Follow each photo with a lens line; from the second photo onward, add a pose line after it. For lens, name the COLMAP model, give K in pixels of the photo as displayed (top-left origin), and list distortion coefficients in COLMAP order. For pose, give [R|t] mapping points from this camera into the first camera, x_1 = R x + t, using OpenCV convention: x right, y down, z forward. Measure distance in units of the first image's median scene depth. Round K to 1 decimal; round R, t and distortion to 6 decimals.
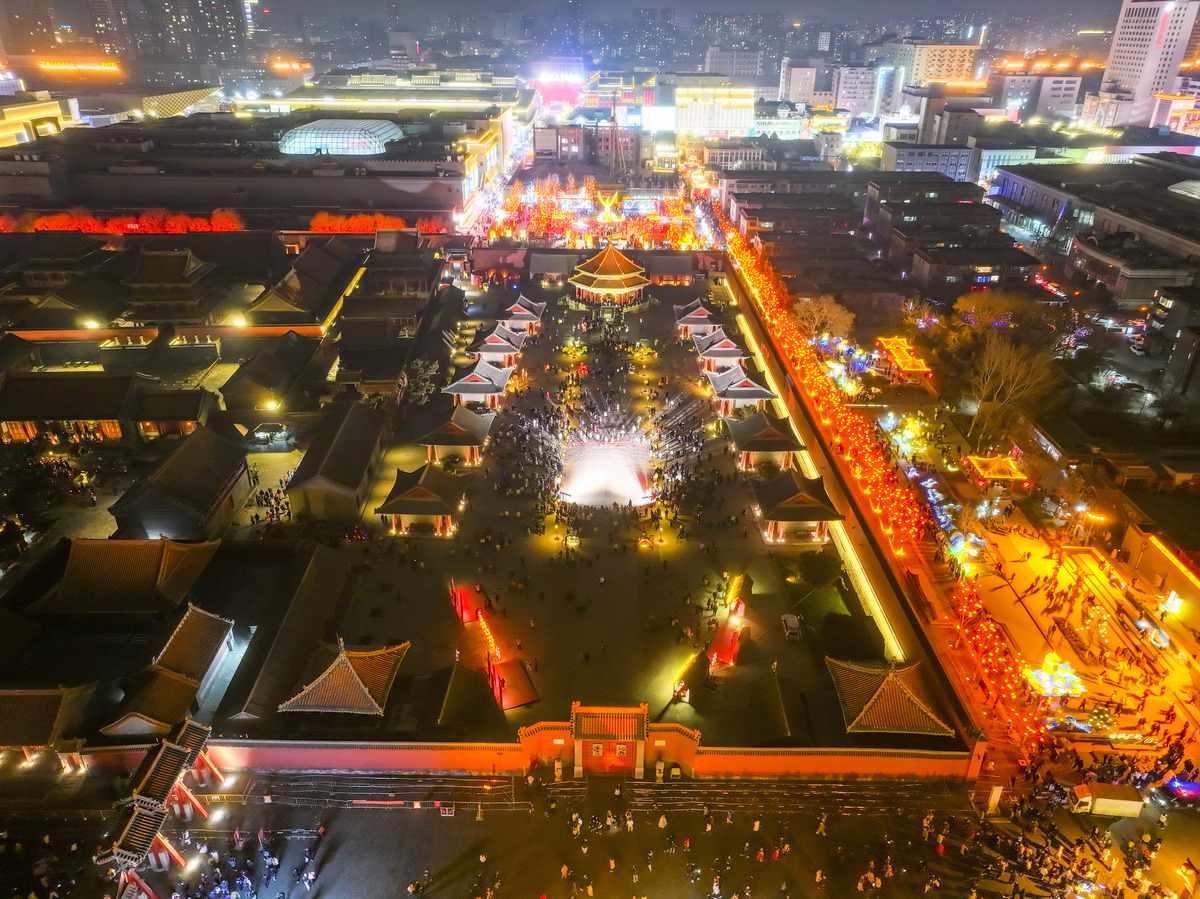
lens RADIAL K [[846.6, 0, 600.0], [0, 846.6, 449.5], [0, 0, 1]] dist [0.002890, 0.010832]
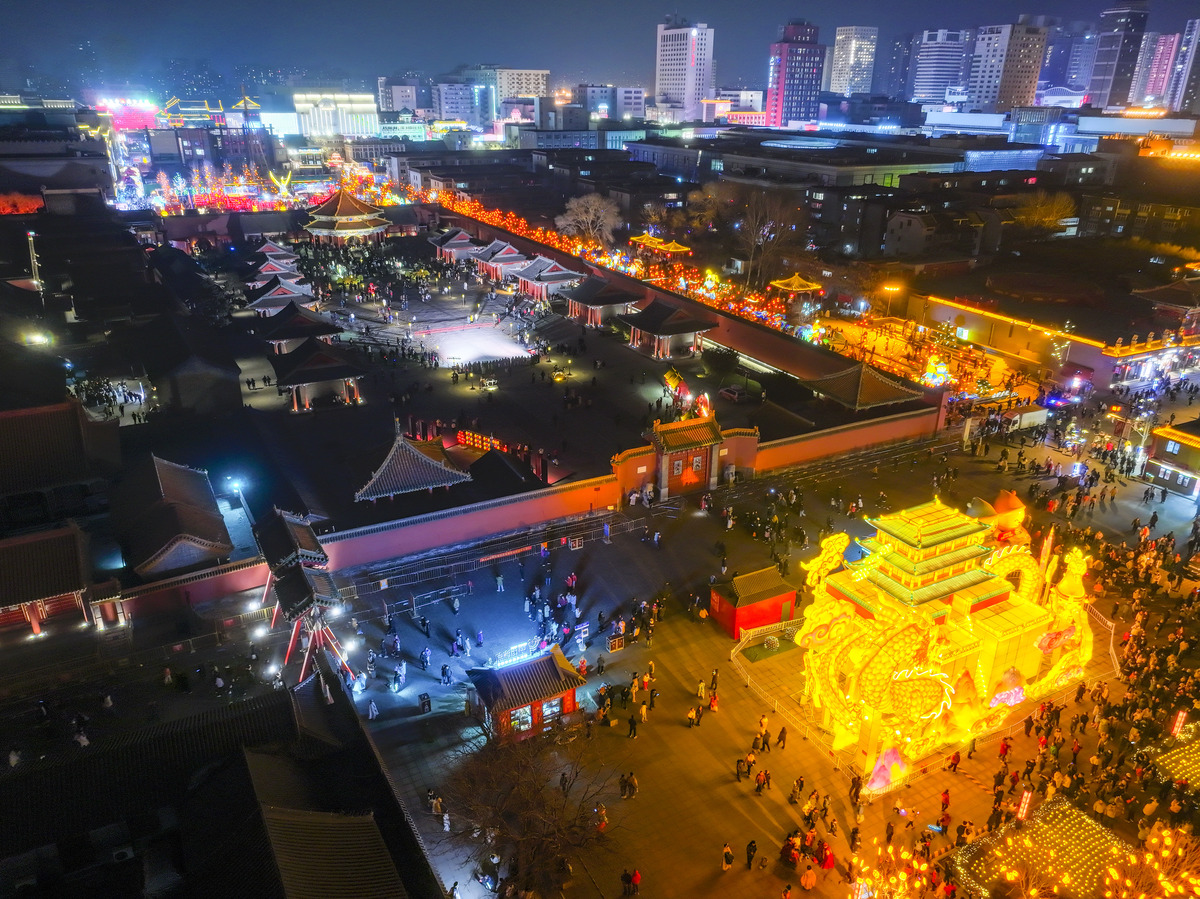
lens RADIAL K [[846.6, 0, 600.0], [0, 846.6, 449.5], [0, 0, 1]] dist [0.002890, 0.010832]
pose [[0.881822, -0.183871, 0.434259, -0.097093], [0.210590, 0.977478, -0.013753, 0.059330], [-0.421950, 0.103578, 0.900683, 0.018411]]
